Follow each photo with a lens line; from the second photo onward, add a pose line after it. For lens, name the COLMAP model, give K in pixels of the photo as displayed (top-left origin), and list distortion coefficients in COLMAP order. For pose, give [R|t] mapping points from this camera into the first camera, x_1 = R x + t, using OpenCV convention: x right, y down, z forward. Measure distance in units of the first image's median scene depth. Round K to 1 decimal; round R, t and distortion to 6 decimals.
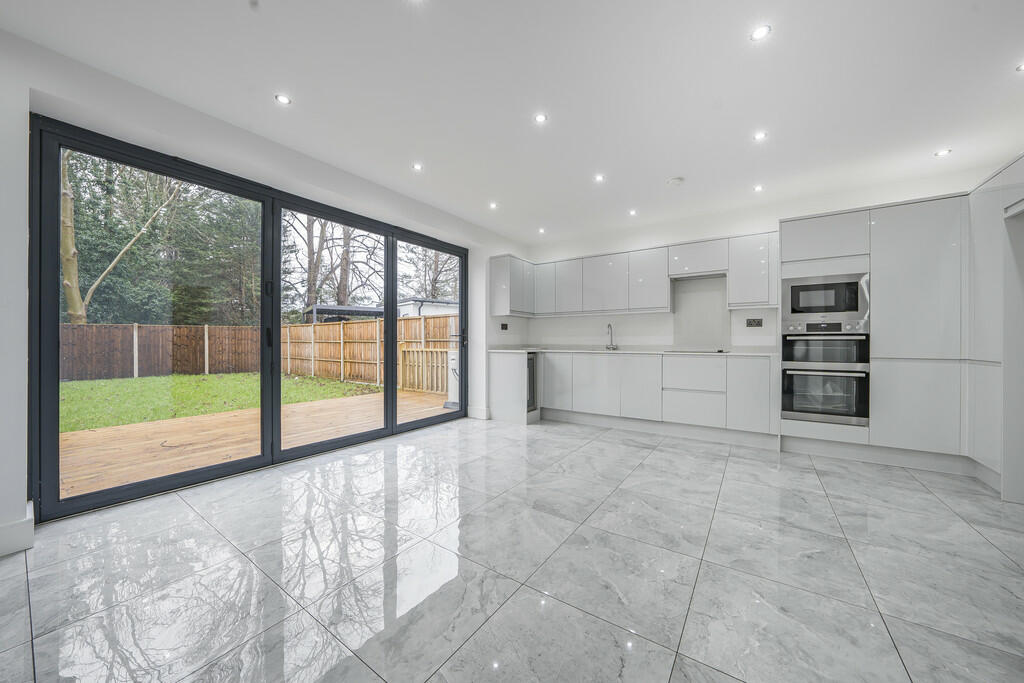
lens RADIAL K [[360.8, 0, 515.8], [0, 360.8, 343.8], [0, 0, 1]] dist [0.000078, 0.000081]
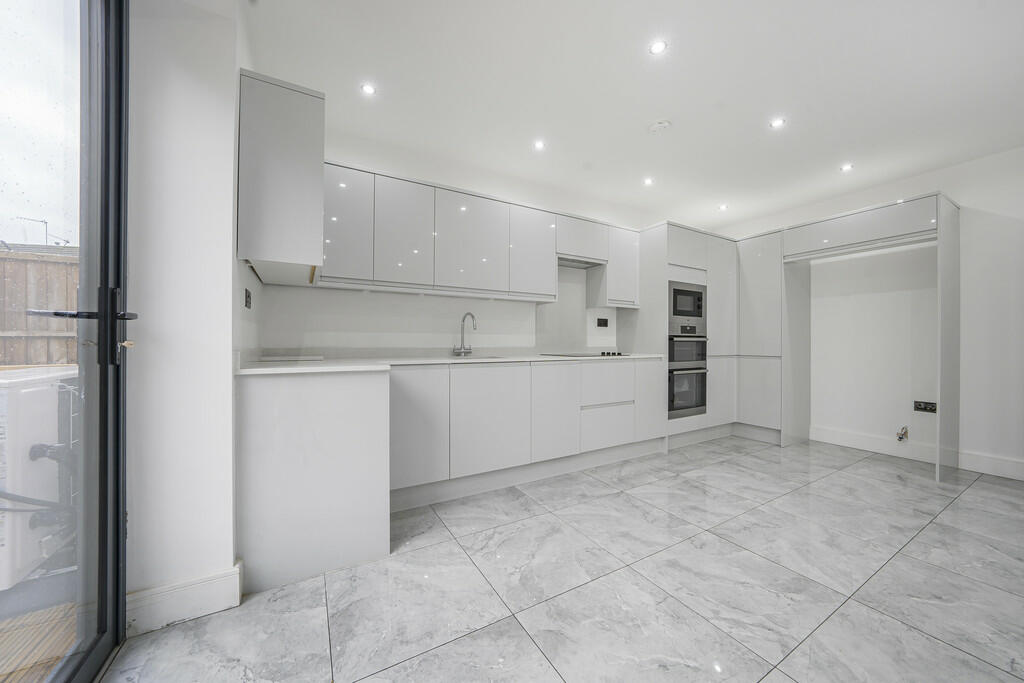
lens RADIAL K [[360.8, 0, 515.8], [0, 360.8, 343.8], [0, 0, 1]] dist [0.000078, 0.000081]
pose [[0.434002, -0.000468, 0.900912, -0.351475], [0.004480, 0.999989, -0.001639, -0.002896], [-0.900901, 0.004747, 0.433999, 0.939183]]
